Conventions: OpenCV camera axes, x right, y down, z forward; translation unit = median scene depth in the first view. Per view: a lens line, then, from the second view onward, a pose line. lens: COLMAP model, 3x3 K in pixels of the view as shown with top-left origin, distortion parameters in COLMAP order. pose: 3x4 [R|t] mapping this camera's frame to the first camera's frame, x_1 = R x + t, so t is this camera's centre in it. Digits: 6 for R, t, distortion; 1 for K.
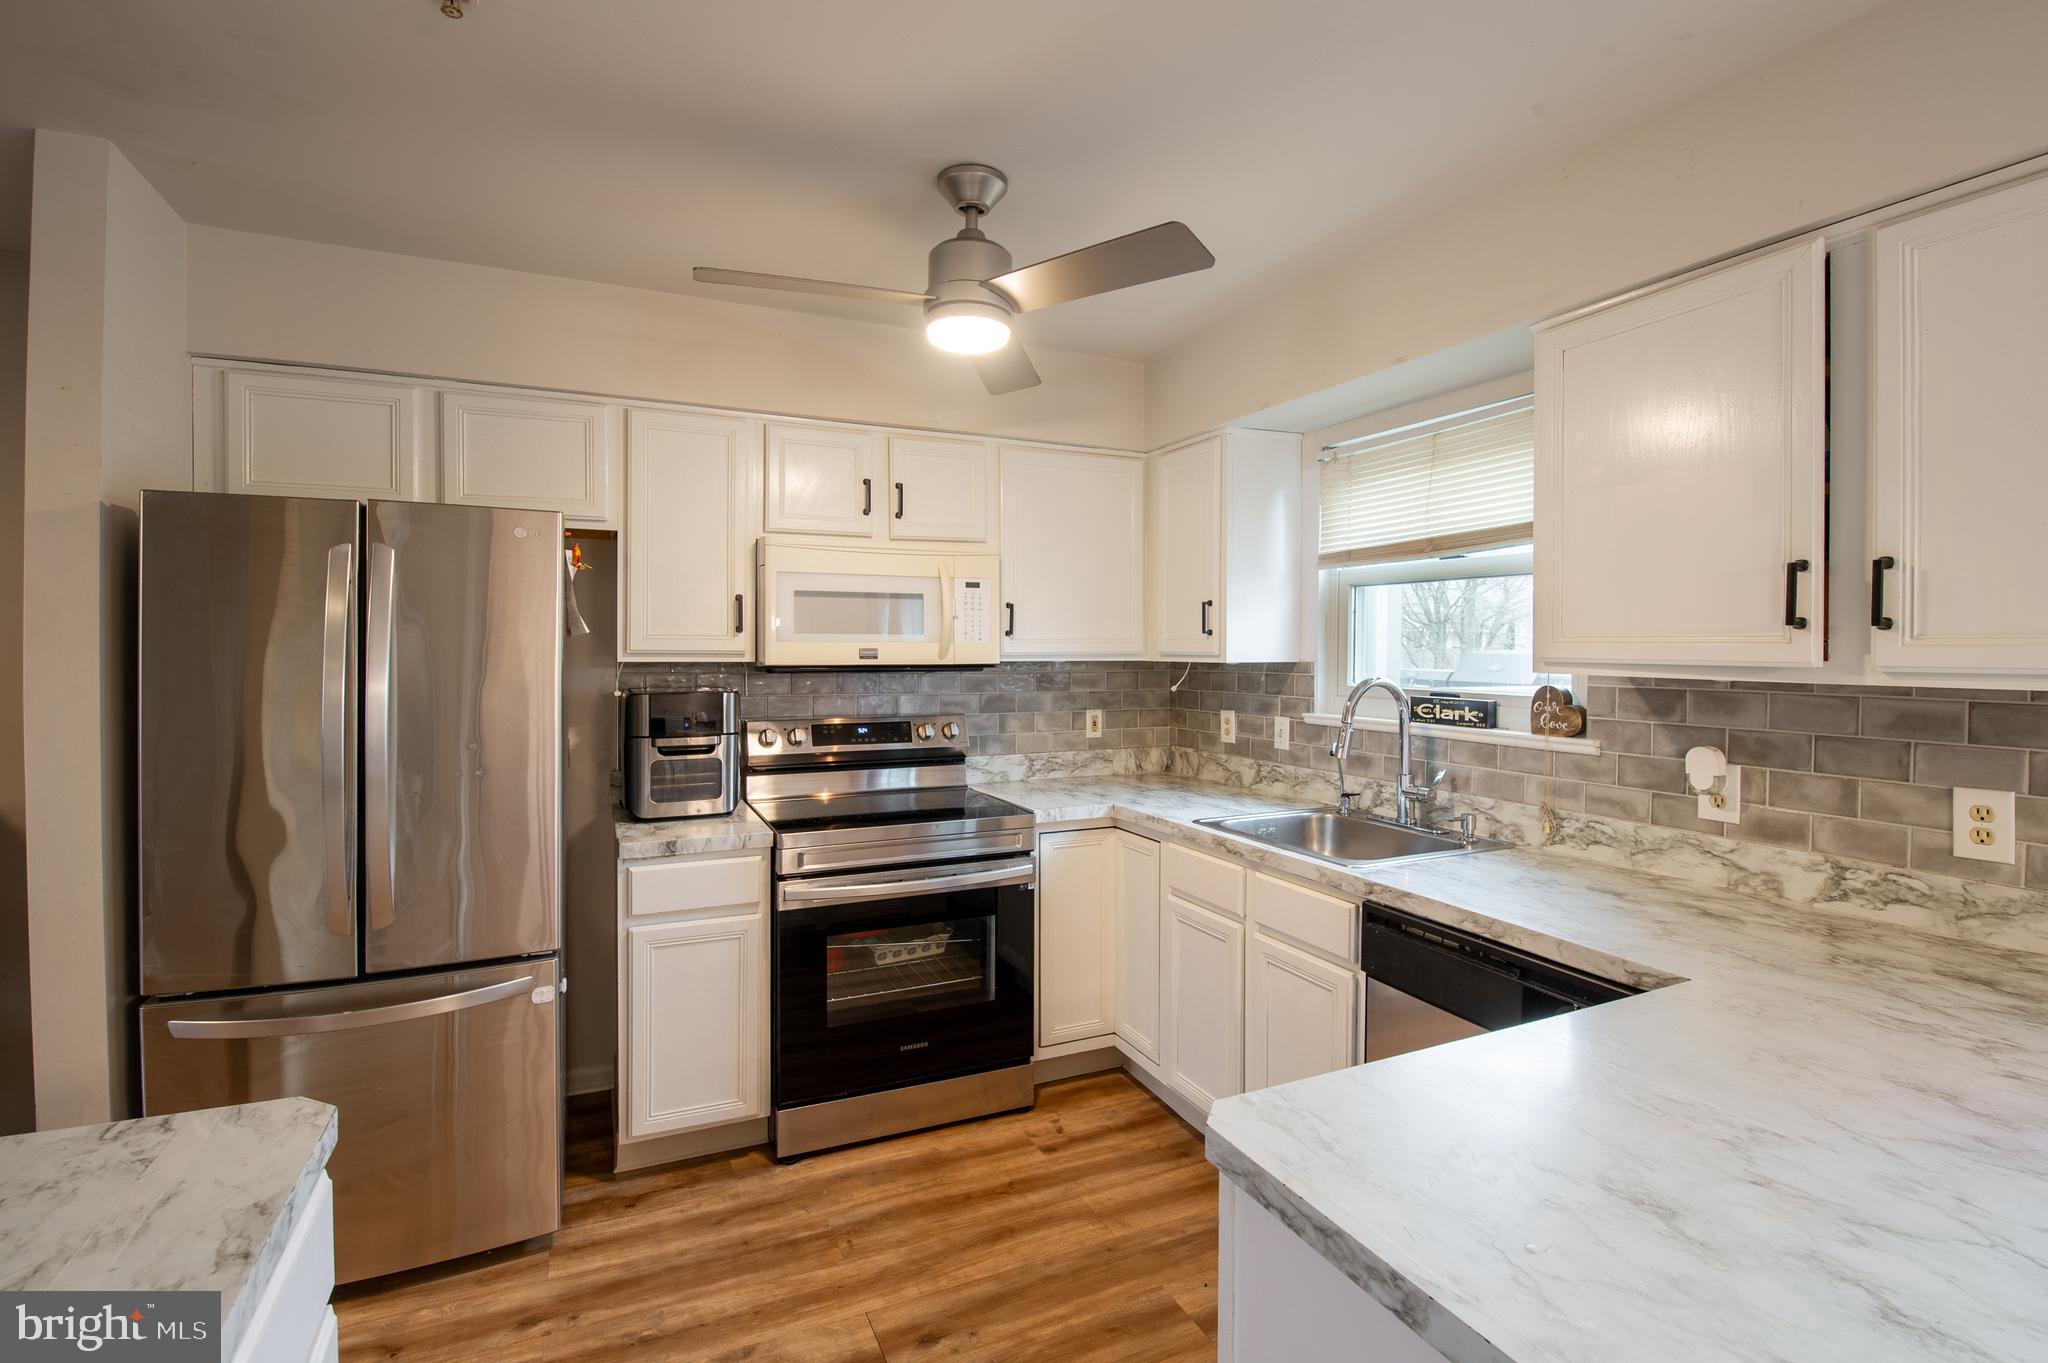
lens RADIAL K [[920.5, 0, 1026.3], [0, 920.5, 661.0], [0, 0, 1]] dist [-0.001865, -0.000703]
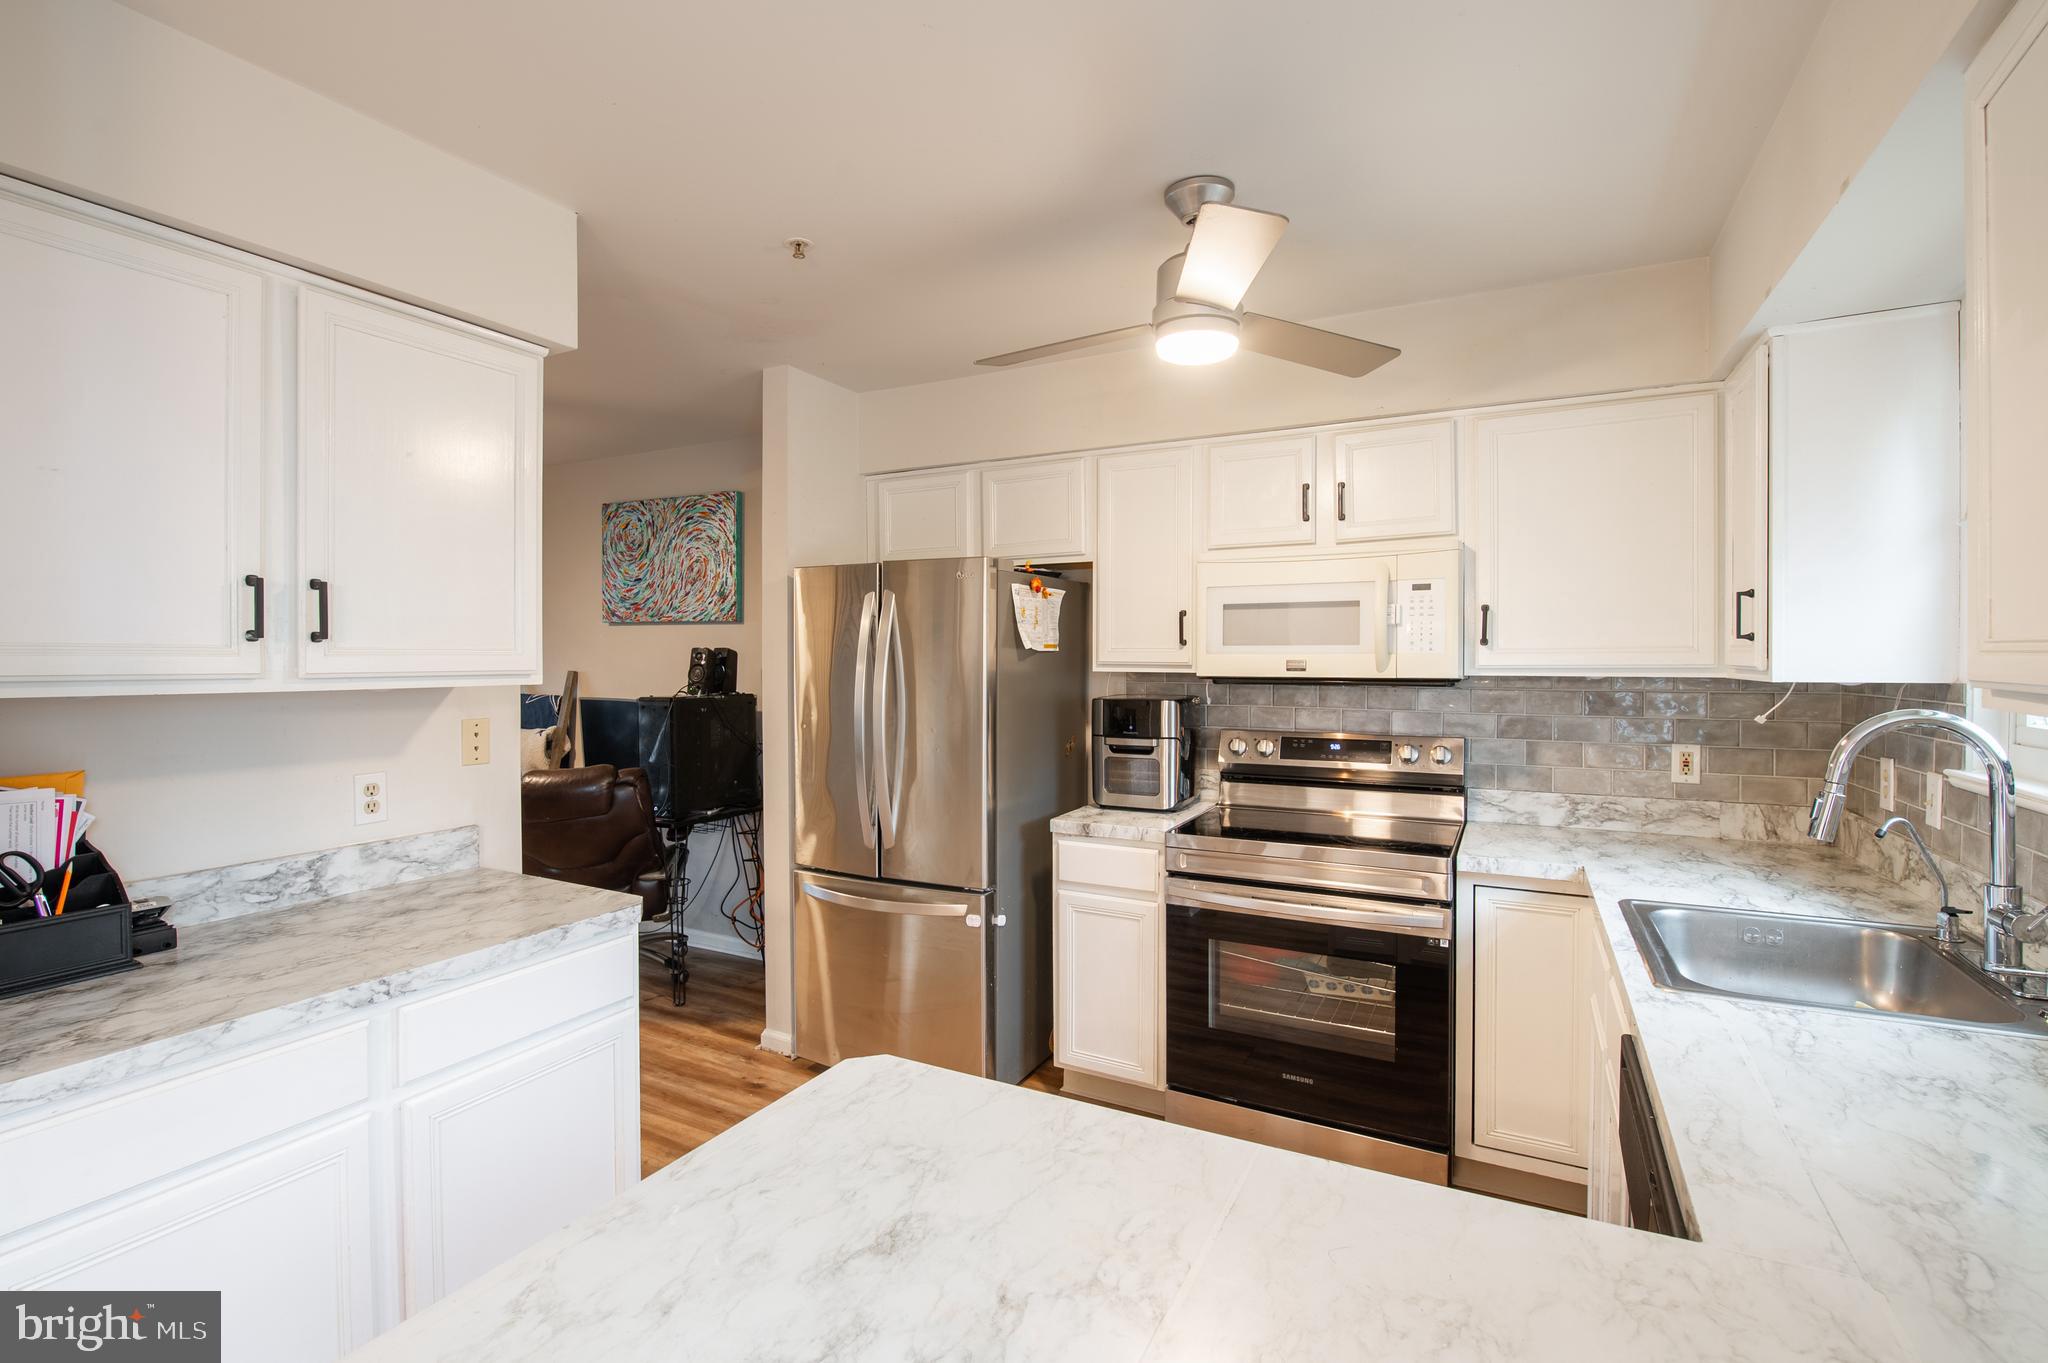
lens RADIAL K [[960.8, 0, 975.7], [0, 960.8, 669.5], [0, 0, 1]] dist [-0.026150, -0.000037]
pose [[0.585609, 0.008830, -0.810545, 0.472497], [-0.010490, 0.999939, 0.003315, -0.003785], [0.810526, 0.006561, 0.585667, 0.148643]]
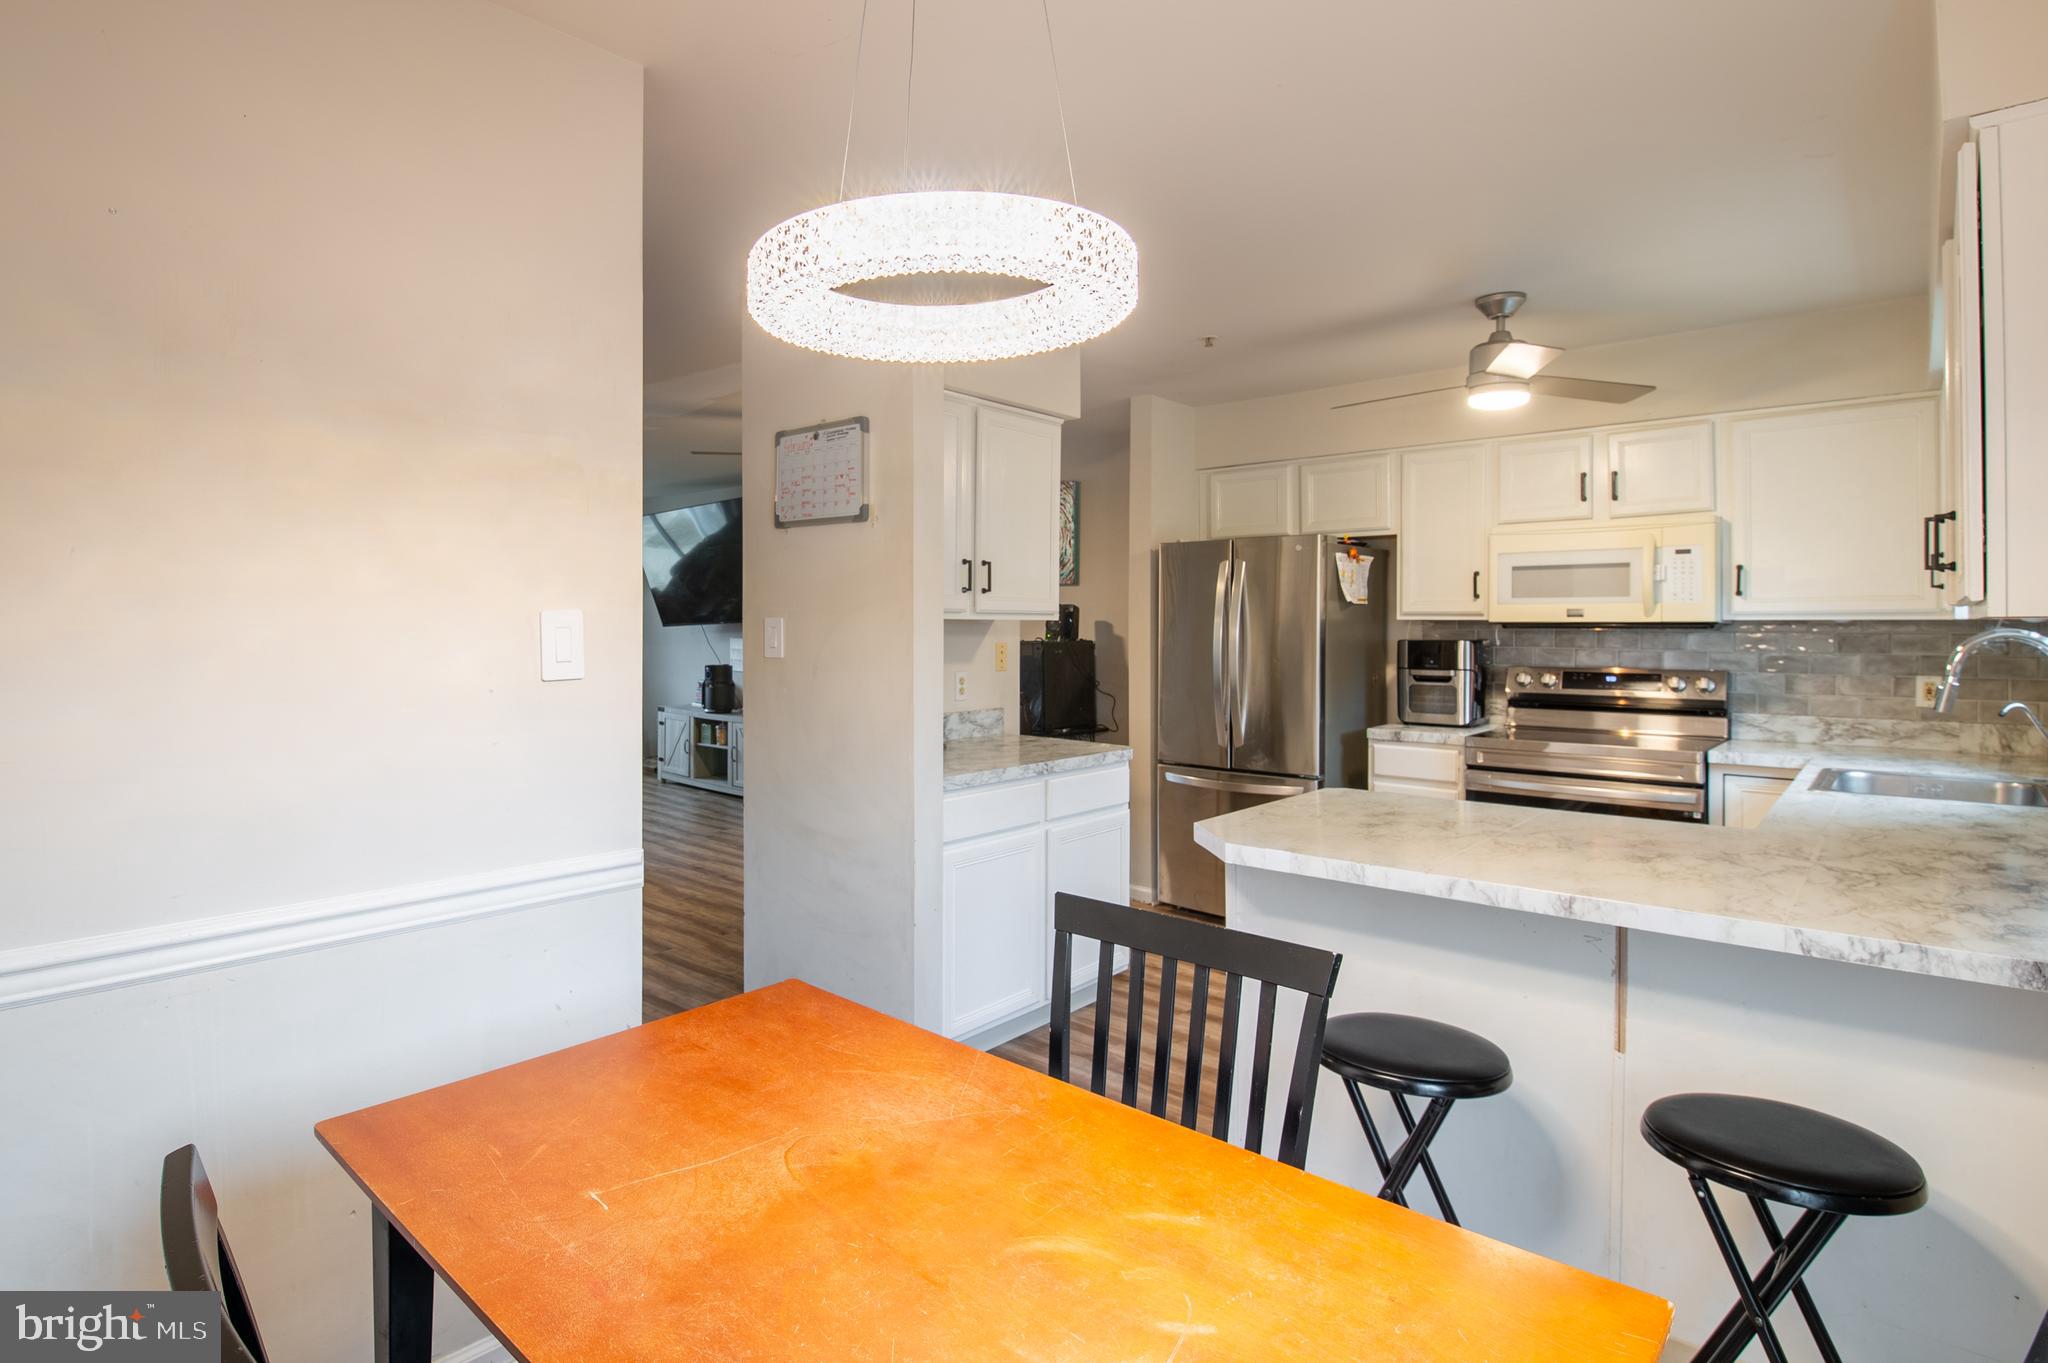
lens RADIAL K [[1050.1, 0, 862.8], [0, 1050.1, 628.1], [0, 0, 1]] dist [-0.020816, -0.005469]
pose [[0.333247, 0.002069, -0.942837, 0.893807], [-0.015416, 0.999876, -0.003254, 0.034587], [0.942714, 0.015619, 0.333237, -0.414542]]
